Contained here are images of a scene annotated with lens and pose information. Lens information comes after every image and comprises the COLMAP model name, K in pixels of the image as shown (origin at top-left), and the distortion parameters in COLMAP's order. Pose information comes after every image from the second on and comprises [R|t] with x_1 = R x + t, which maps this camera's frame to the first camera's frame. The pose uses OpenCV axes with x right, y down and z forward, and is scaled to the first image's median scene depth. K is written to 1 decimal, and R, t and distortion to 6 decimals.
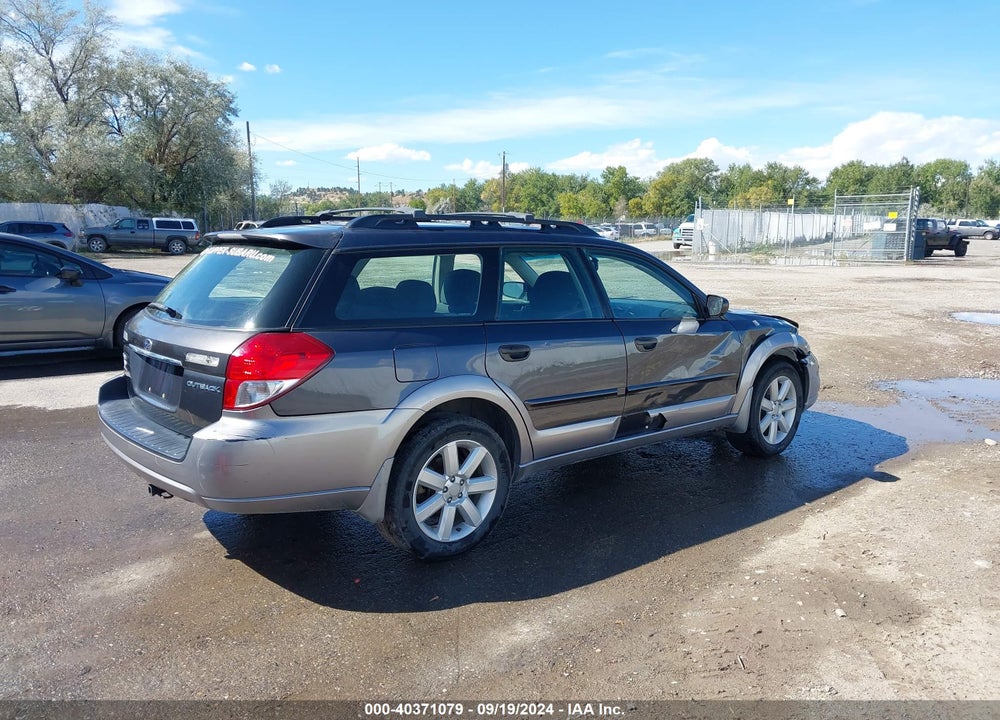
lens RADIAL K [[776.4, 0, 496.3], [0, 776.4, 363.7], [0, 0, 1]] dist [0.054356, -0.084975]
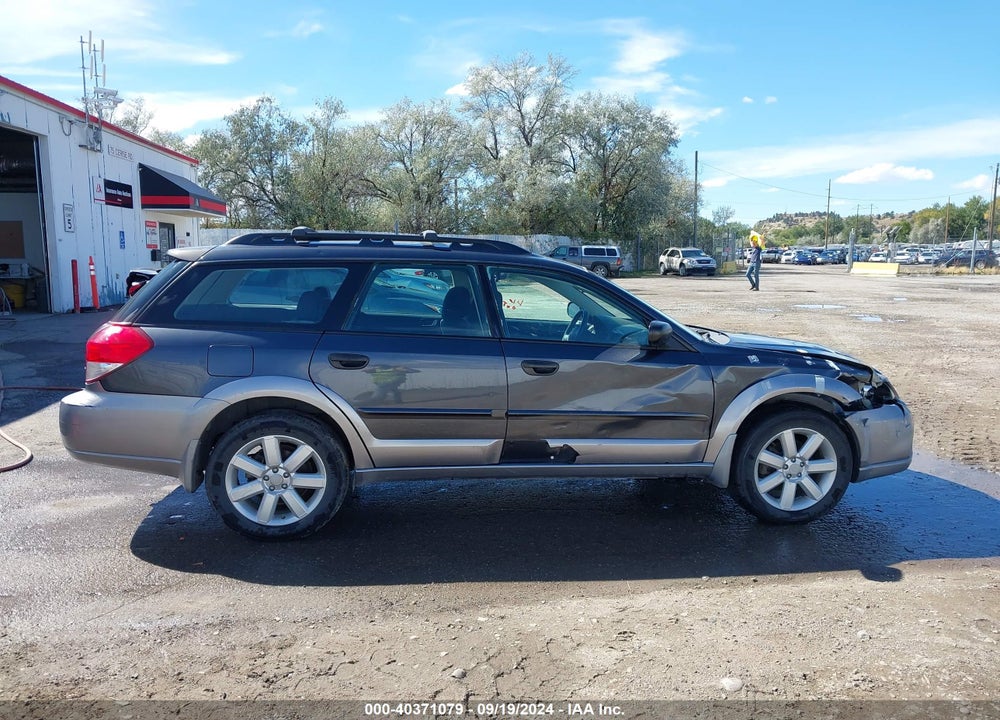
lens RADIAL K [[776.4, 0, 496.3], [0, 776.4, 363.7], [0, 0, 1]] dist [0.054356, -0.084975]
pose [[0.841003, 0.072889, -0.536098, 0.060180], [-0.090612, 0.995863, -0.006747, -0.001745], [0.533388, 0.054251, 0.844129, 0.017027]]
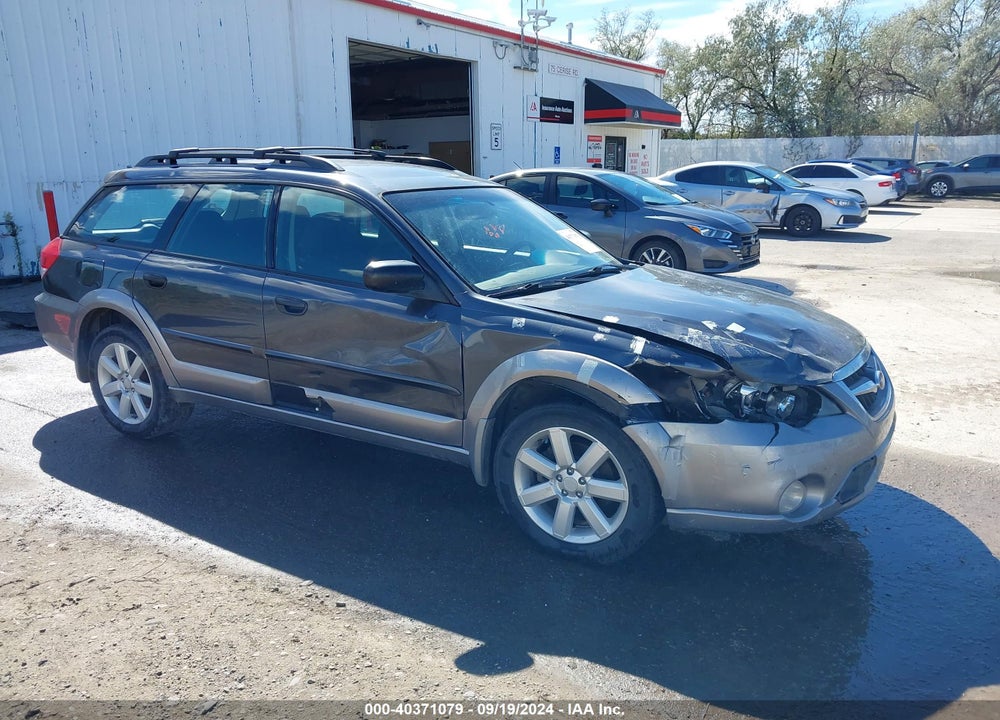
lens RADIAL K [[776.4, 0, 496.3], [0, 776.4, 363.7], [0, 0, 1]] dist [0.054356, -0.084975]
pose [[0.321675, 0.224429, -0.919868, 0.096564], [-0.148035, 0.971477, 0.185253, -0.014025], [0.935206, 0.076581, 0.345723, 0.085525]]
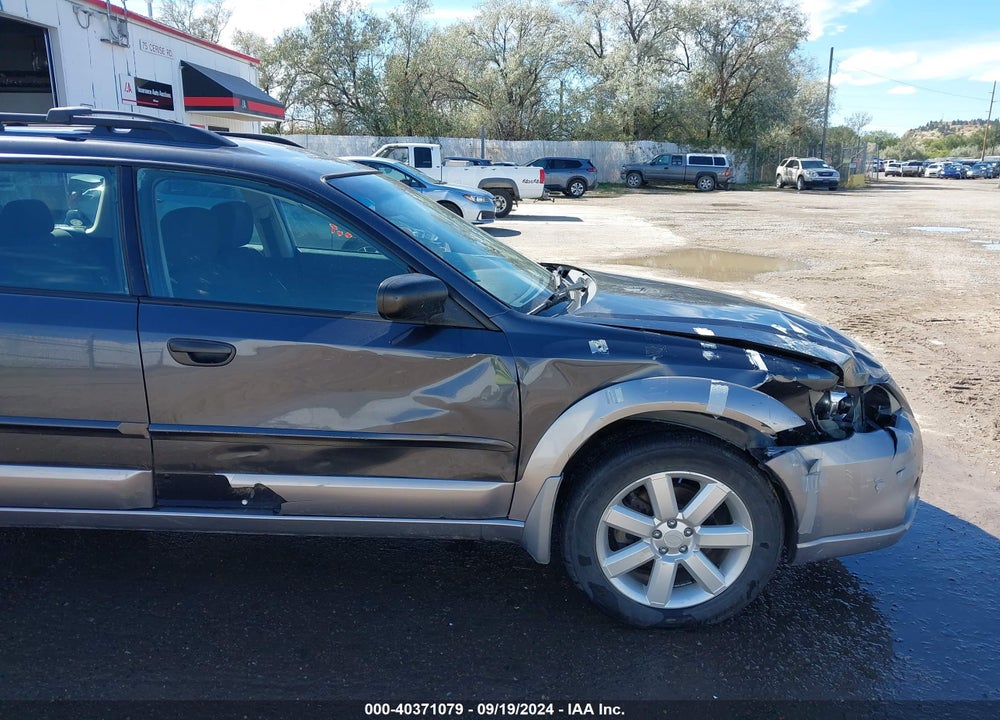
lens RADIAL K [[794.4, 0, 500.0], [0, 794.4, 360.0], [0, 0, 1]] dist [-0.009314, 0.007085]
pose [[0.757744, 0.160422, -0.632525, 0.064283], [-0.117271, 0.987007, 0.109840, -0.009611], [0.641927, -0.009053, 0.766712, 0.066015]]
